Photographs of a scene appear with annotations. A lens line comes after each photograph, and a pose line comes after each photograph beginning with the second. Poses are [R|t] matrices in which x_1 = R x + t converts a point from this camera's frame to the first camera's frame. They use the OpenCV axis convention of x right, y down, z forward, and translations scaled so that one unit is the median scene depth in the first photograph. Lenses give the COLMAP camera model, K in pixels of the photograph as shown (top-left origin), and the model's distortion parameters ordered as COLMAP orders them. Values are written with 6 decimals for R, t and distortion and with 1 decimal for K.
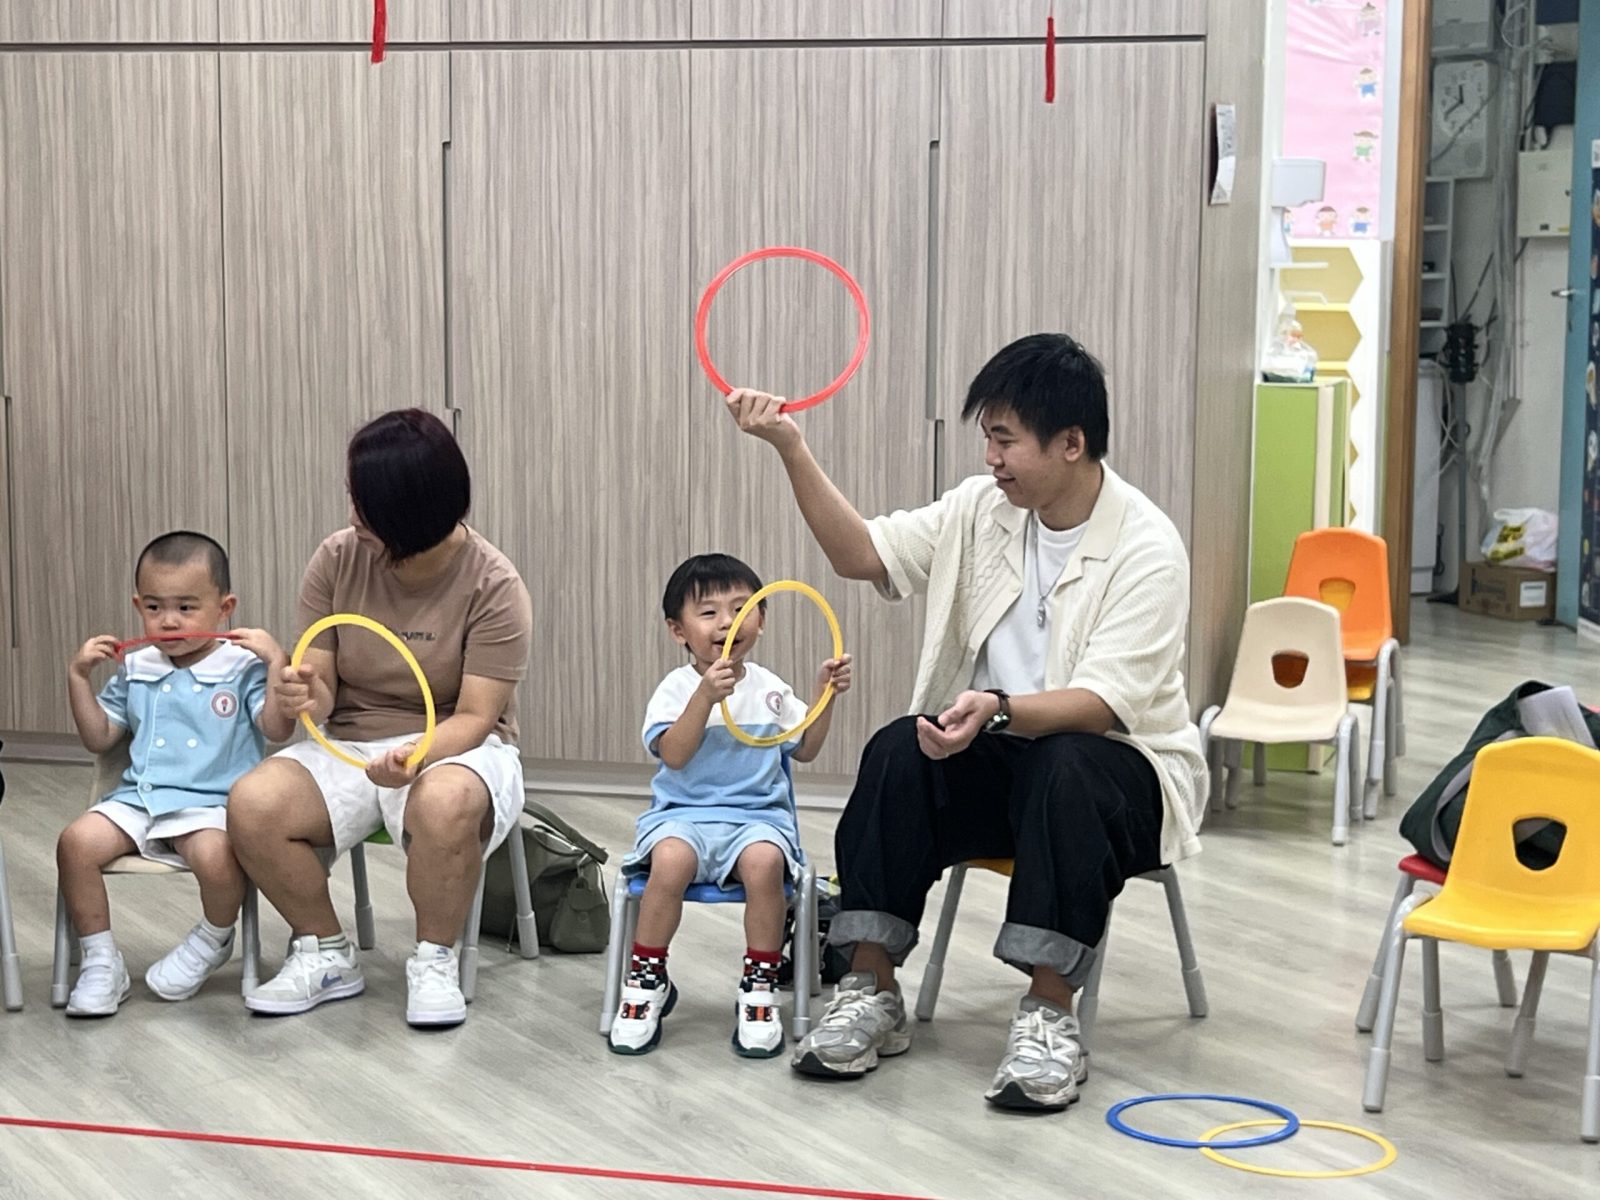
lens RADIAL K [[3095.7, 0, 800.0], [0, 3095.7, 600.0], [0, 0, 1]] dist [0.578703, -3.458287]
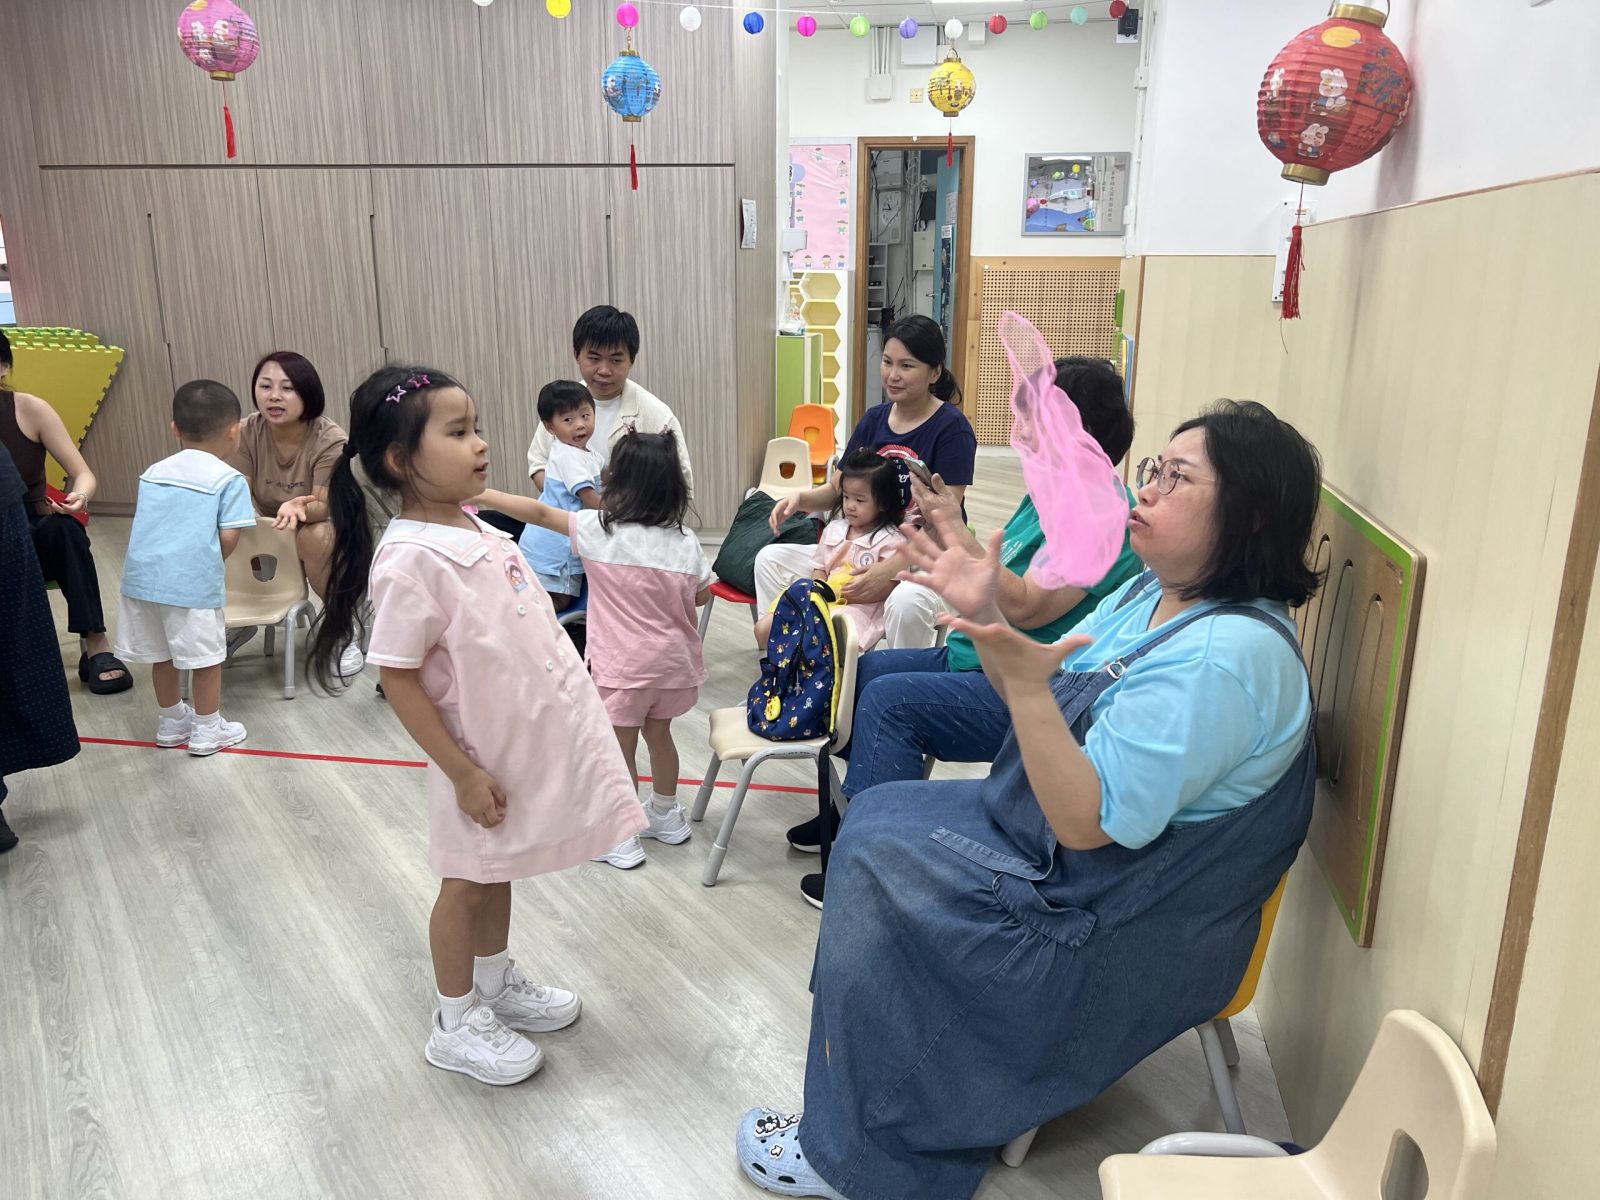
lens RADIAL K [[1198.5, 0, 800.0], [0, 1198.5, 600.0], [0, 0, 1]] dist [0.029875, 0.001529]
pose [[0.995064, -0.026036, 0.095760, 0.081266], [0.011534, 0.988773, 0.148981, -0.012185], [-0.098563, -0.147141, 0.984192, 0.163592]]
